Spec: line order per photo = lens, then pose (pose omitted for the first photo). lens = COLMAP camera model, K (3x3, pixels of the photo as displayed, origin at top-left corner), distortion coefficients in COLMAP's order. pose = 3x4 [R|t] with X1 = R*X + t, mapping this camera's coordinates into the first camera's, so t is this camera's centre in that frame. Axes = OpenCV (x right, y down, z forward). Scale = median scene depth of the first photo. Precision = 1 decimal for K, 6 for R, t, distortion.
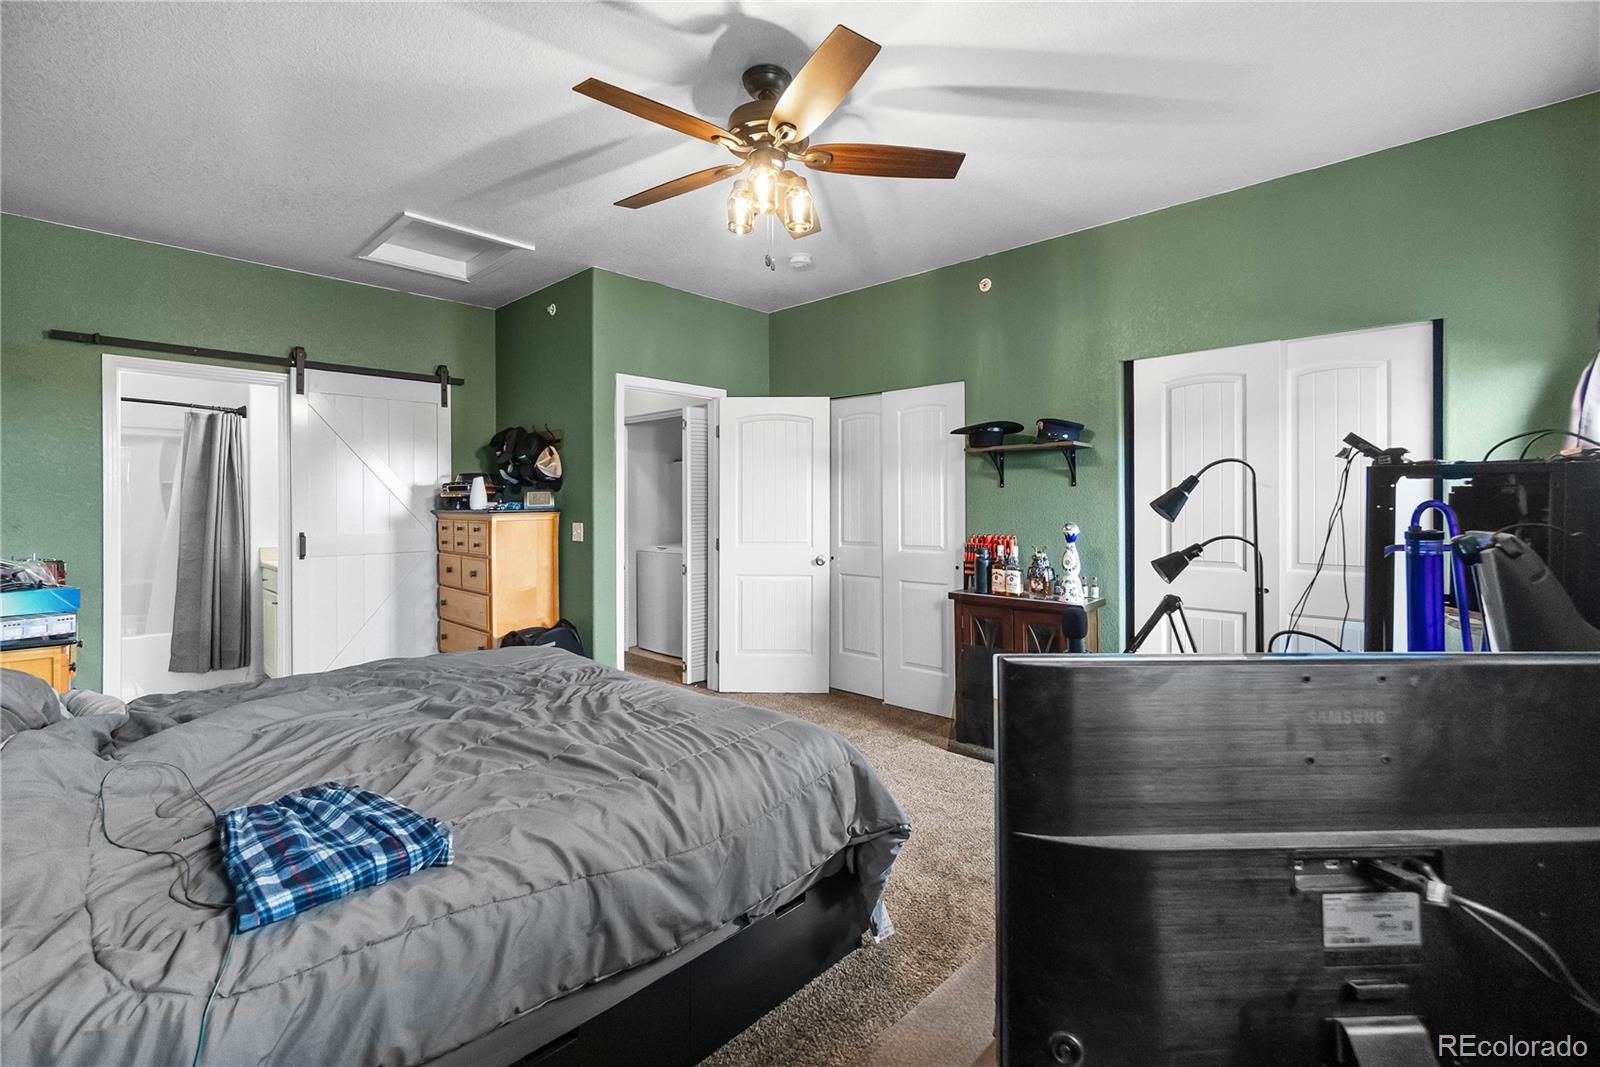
lens RADIAL K [[721.8, 0, 803.3], [0, 721.8, 504.9], [0, 0, 1]] dist [0.000556, 0.000017]
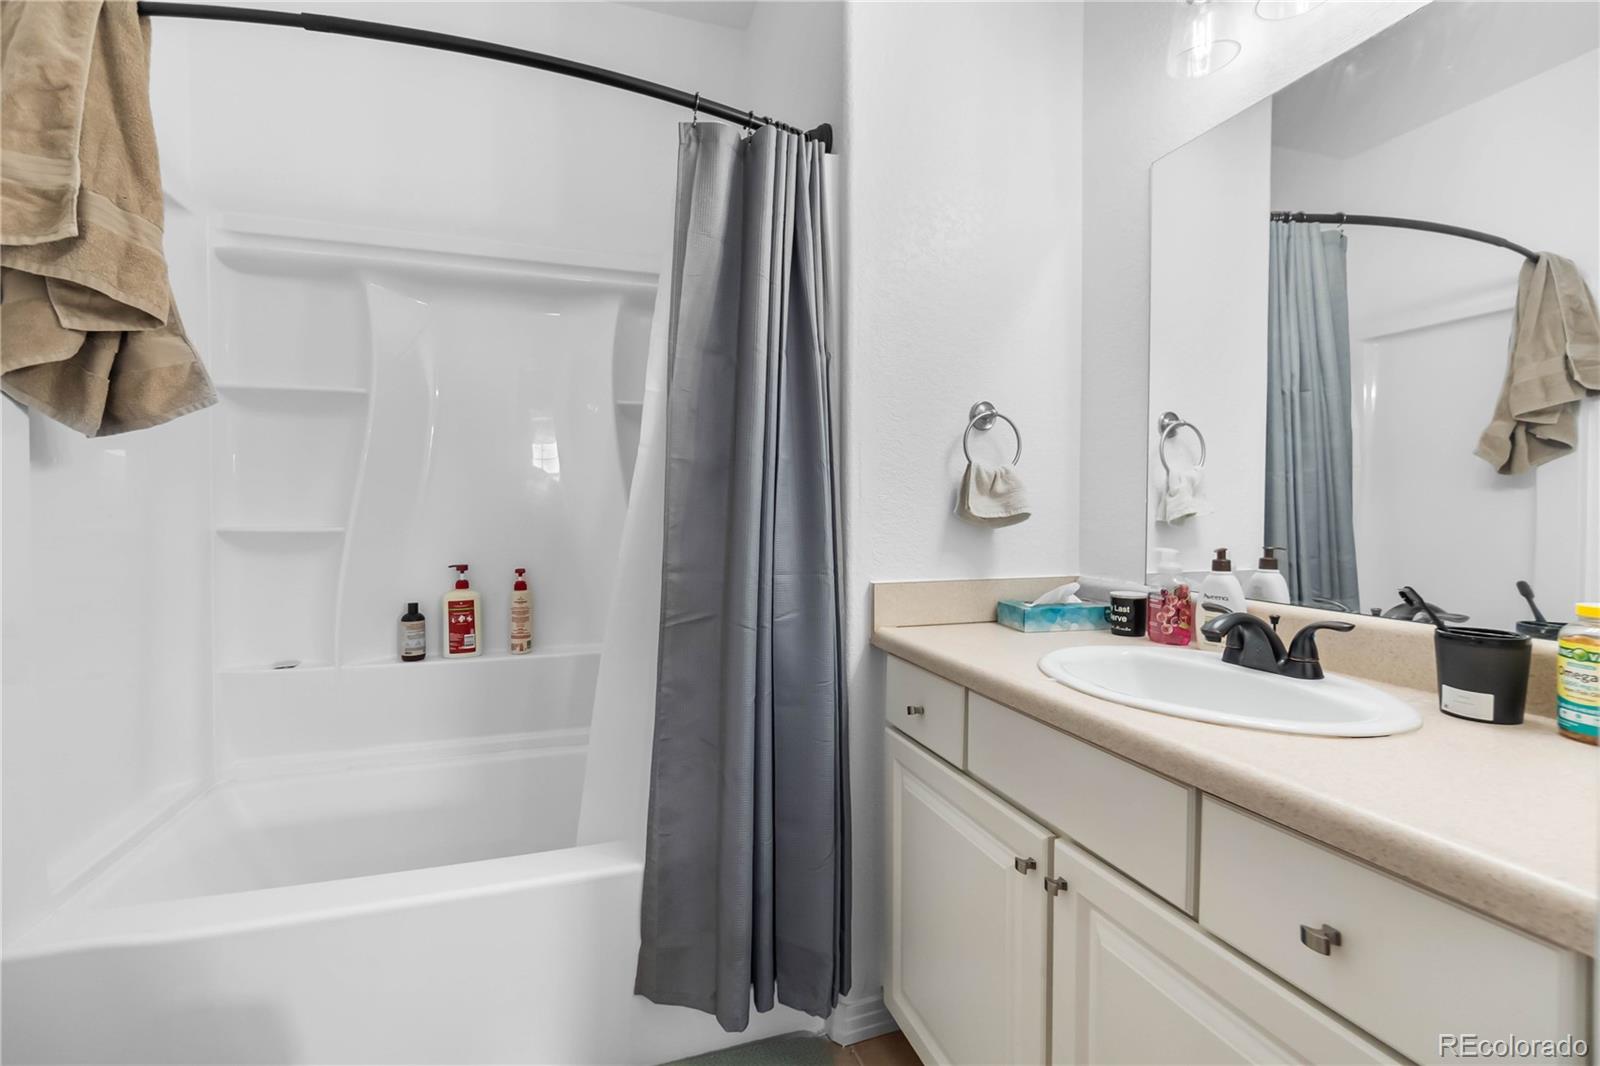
lens RADIAL K [[721.8, 0, 803.3], [0, 721.8, 504.4], [0, 0, 1]] dist [0.000556, 0.000017]
pose [[0.888498, 0.003645, -0.458867, -0.664848], [-0.001323, 0.999985, 0.005382, 0.025887], [0.458879, -0.004175, 0.888489, 0.748435]]
